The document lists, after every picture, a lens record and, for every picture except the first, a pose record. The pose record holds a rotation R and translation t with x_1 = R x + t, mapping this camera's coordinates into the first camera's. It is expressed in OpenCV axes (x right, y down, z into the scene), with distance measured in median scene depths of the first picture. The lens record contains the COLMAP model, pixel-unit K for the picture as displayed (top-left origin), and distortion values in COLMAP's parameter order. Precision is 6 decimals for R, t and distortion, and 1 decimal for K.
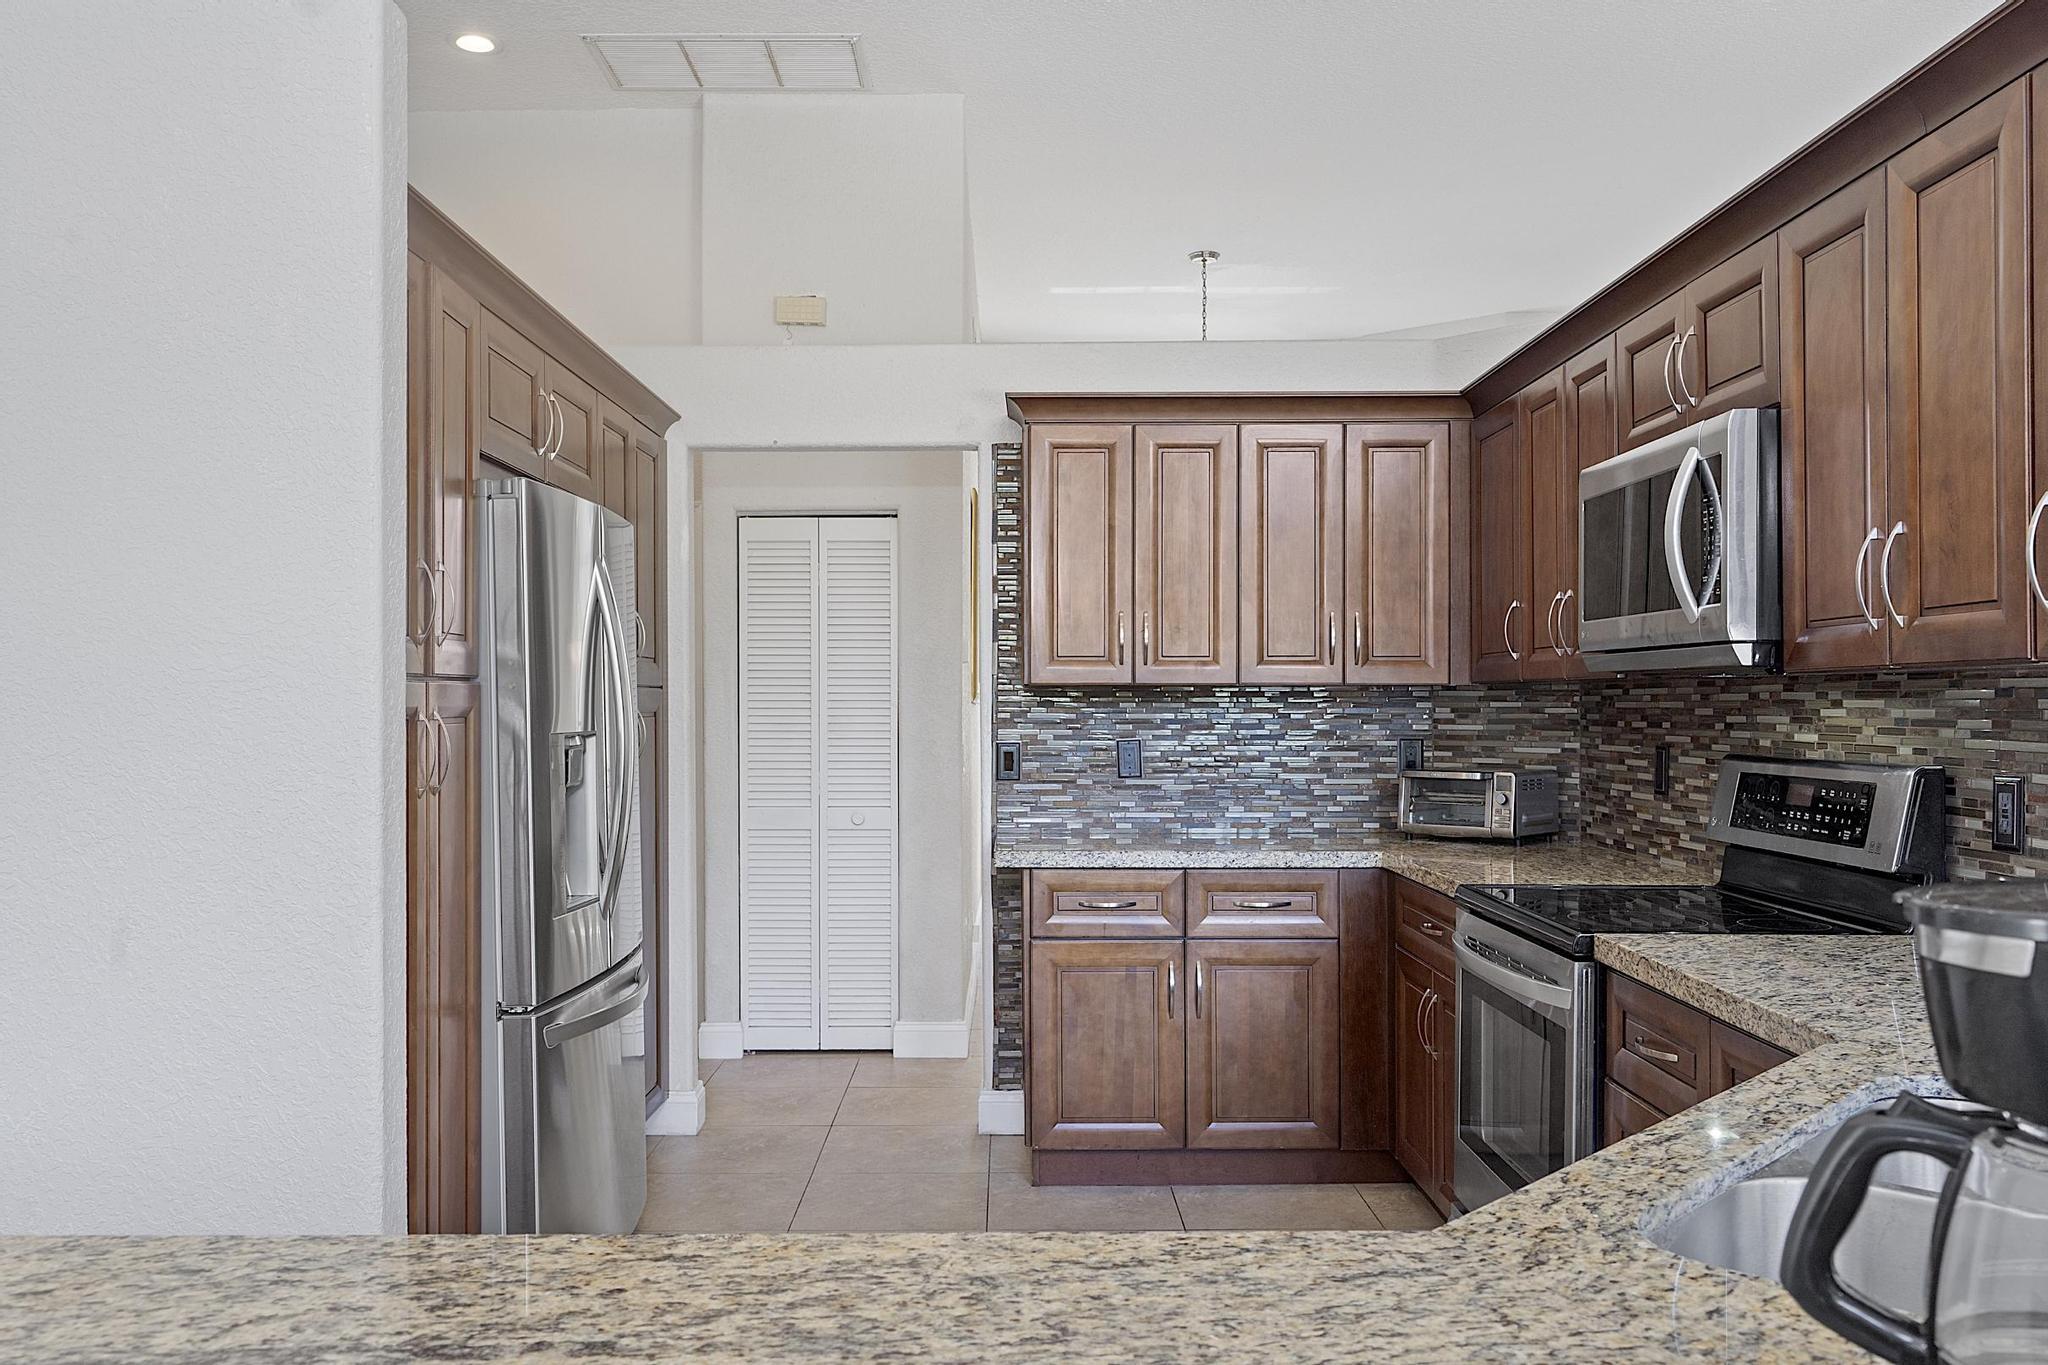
lens RADIAL K [[1627.6, 0, 1023.3], [0, 1627.6, 684.3], [0, 0, 1]] dist [0.002337, -0.004272]
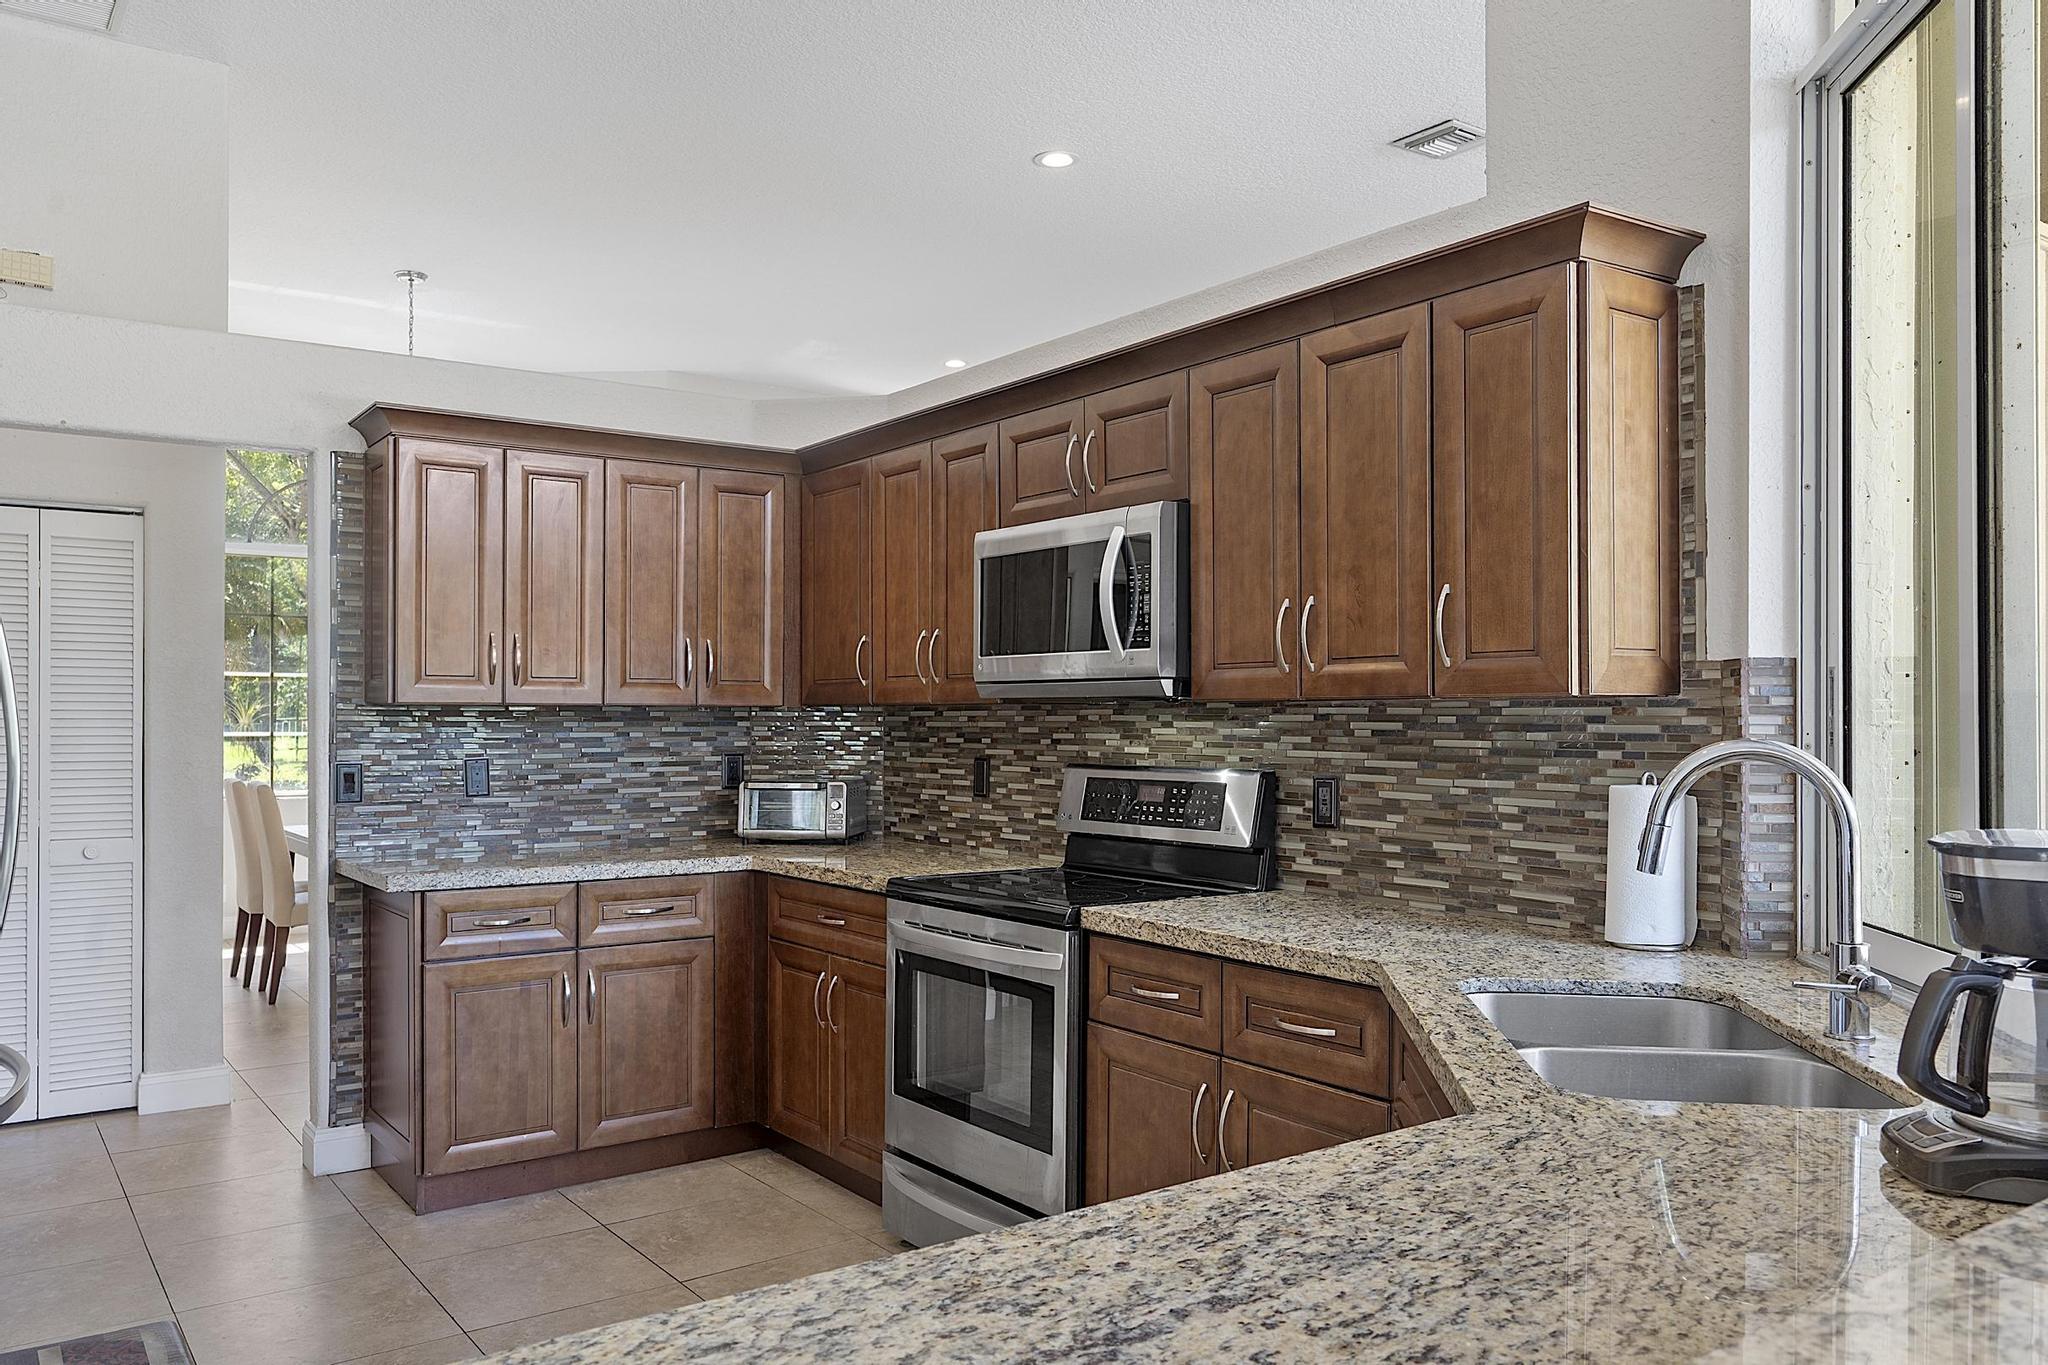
lens RADIAL K [[1499.3, 0, 1025.1], [0, 1499.3, 695.1], [0, 0, 1]] dist [0.003518, -0.005516]
pose [[0.809164, 0.011019, 0.587480, -0.290526], [-0.008497, 0.999939, -0.007052, -0.002255], [-0.587522, 0.000714, 0.809208, 0.068090]]
